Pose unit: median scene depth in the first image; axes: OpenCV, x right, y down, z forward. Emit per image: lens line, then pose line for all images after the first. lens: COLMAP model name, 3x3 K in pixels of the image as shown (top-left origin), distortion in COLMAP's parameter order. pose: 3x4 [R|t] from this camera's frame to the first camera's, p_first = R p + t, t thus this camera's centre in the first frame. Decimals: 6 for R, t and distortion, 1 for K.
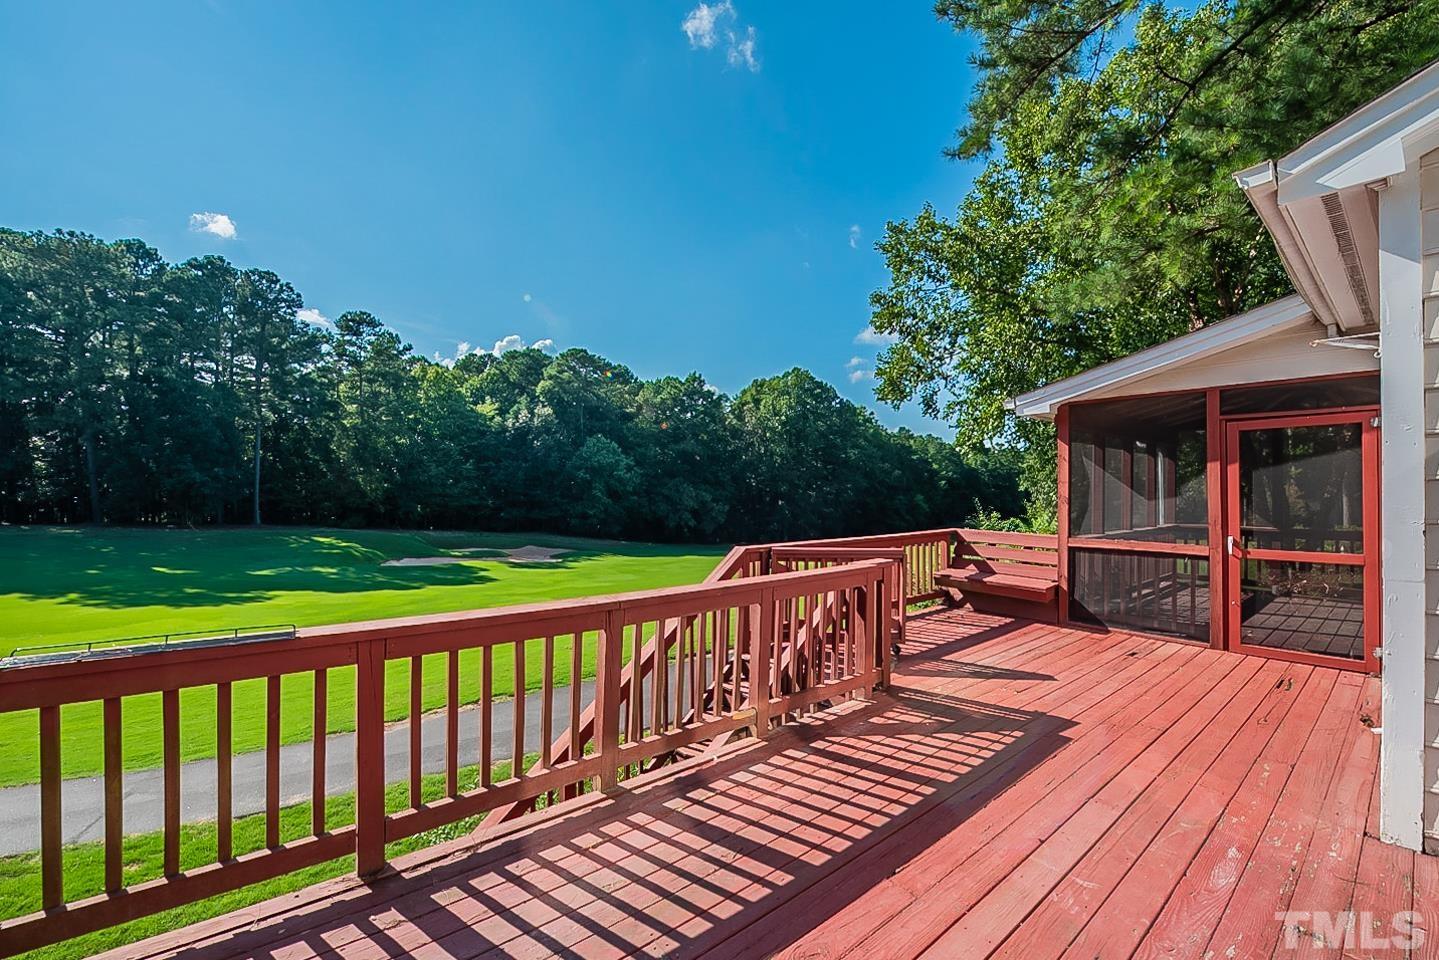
lens RADIAL K [[588.8, 0, 724.2], [0, 588.8, 486.9], [0, 0, 1]] dist [-0.004905, -0.005634]
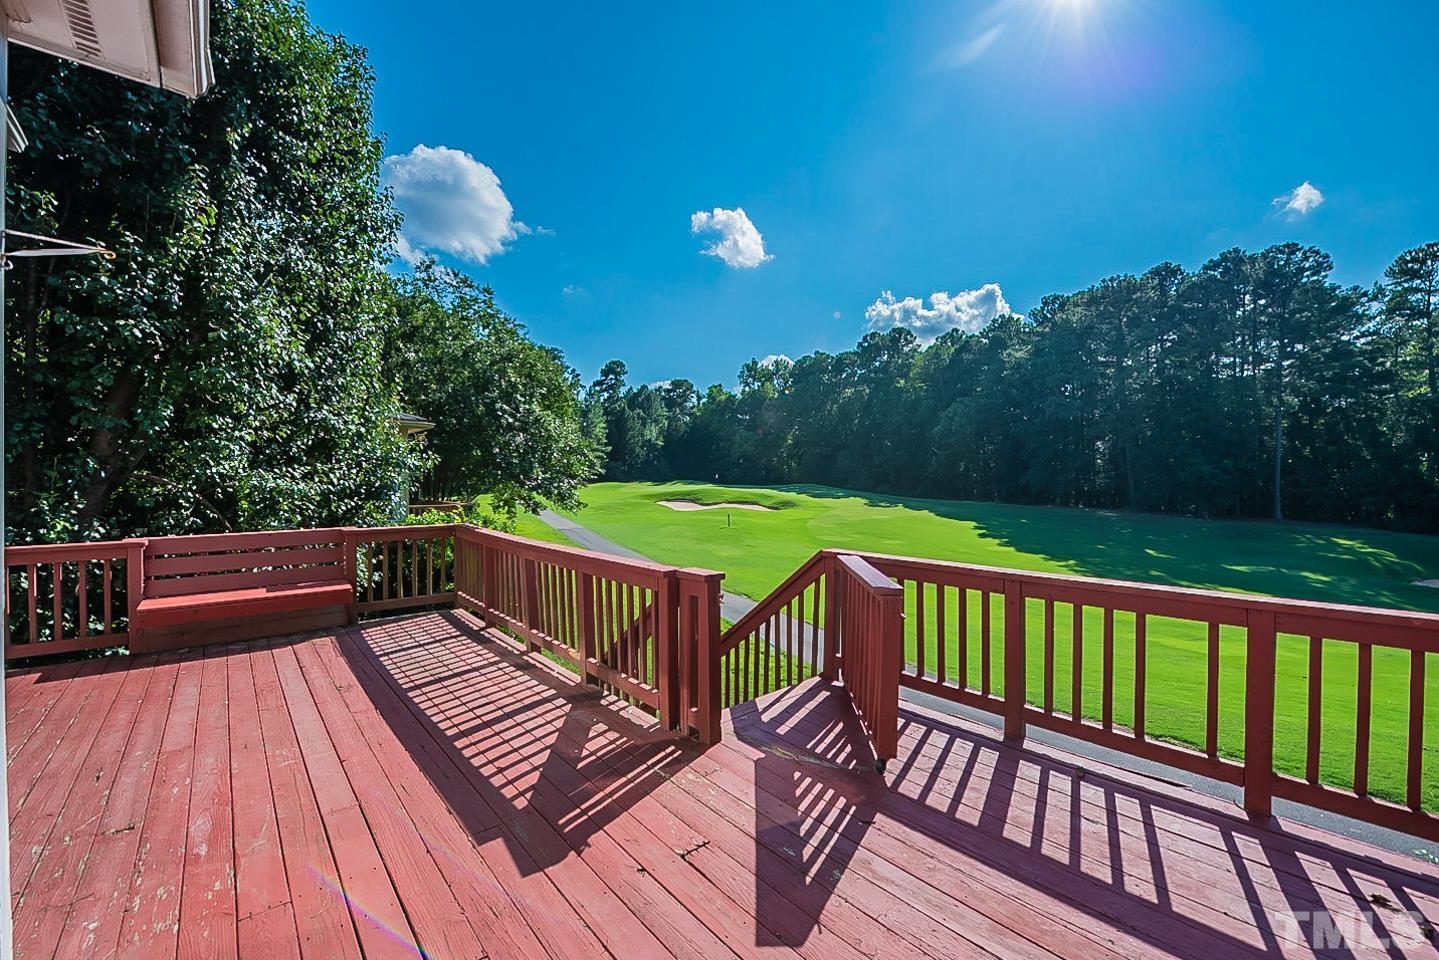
lens RADIAL K [[582.9, 0, 725.4], [0, 582.9, 482.0], [0, 0, 1]] dist [-0.006314, -0.005478]
pose [[0.022753, 0.000531, -0.999741, 1.178811], [0.003936, 0.999992, 0.000620, 0.012299], [0.999733, -0.003949, 0.022750, 1.179823]]
